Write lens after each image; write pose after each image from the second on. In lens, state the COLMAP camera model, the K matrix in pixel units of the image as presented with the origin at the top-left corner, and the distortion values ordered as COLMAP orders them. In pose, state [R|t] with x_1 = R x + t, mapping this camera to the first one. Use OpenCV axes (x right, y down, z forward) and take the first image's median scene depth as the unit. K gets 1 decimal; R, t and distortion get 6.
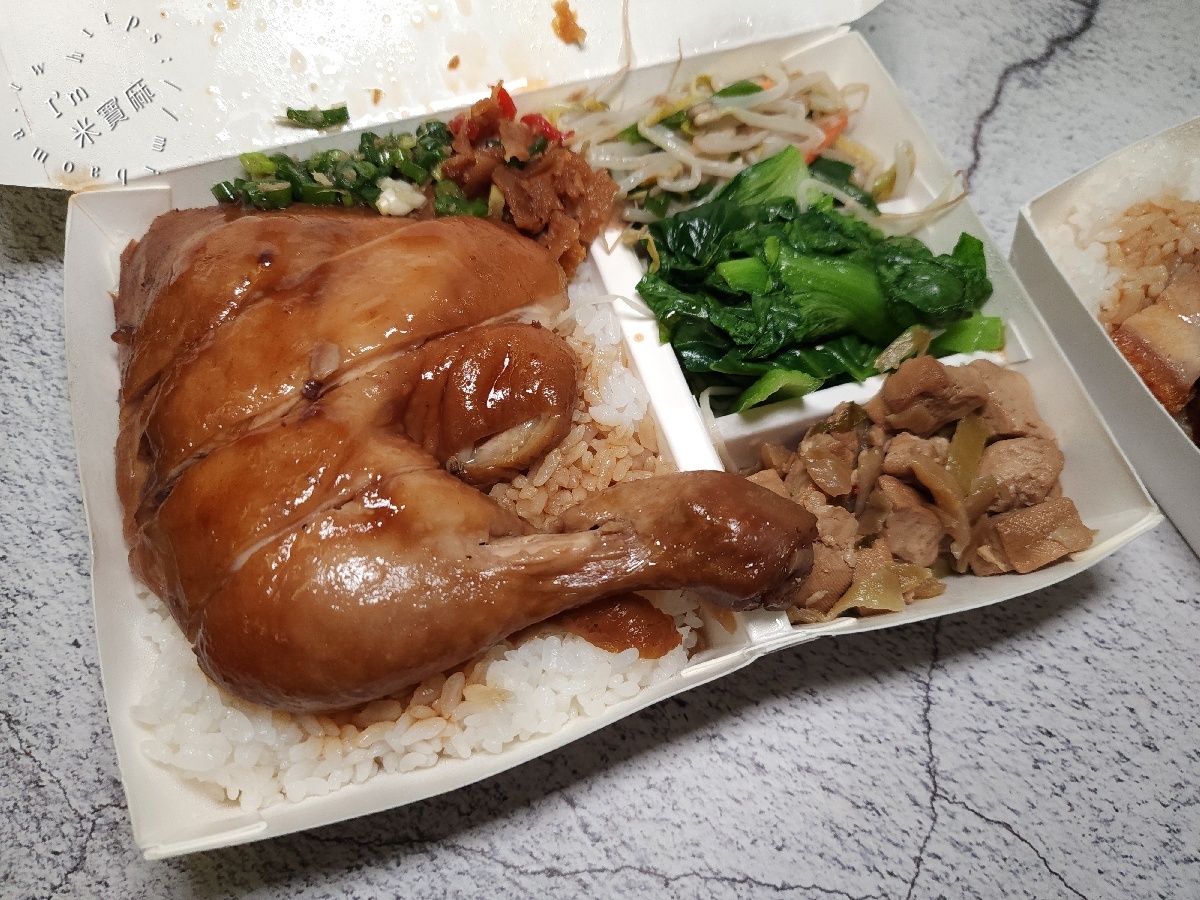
lens RADIAL K [[811.2, 0, 597.3], [0, 811.2, 487.0], [0, 0, 1]] dist [-0.001387, -0.002562]
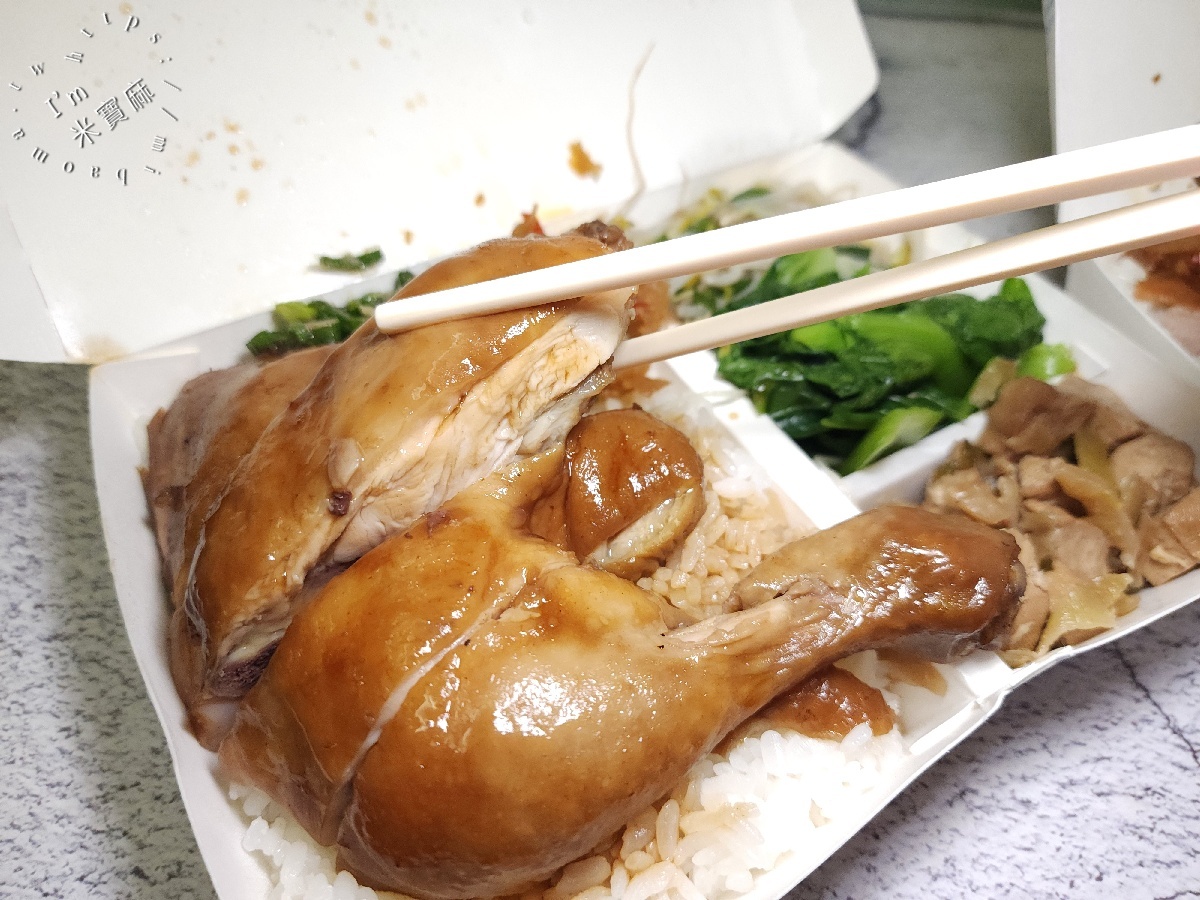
lens RADIAL K [[811.2, 0, 597.3], [0, 811.2, 487.0], [0, 0, 1]] dist [-0.001387, -0.002562]
pose [[0.974720, -0.170482, 0.144416, -0.272271], [0.203563, 0.944048, -0.259490, 0.116252], [-0.092098, 0.282328, 0.954887, 0.139856]]
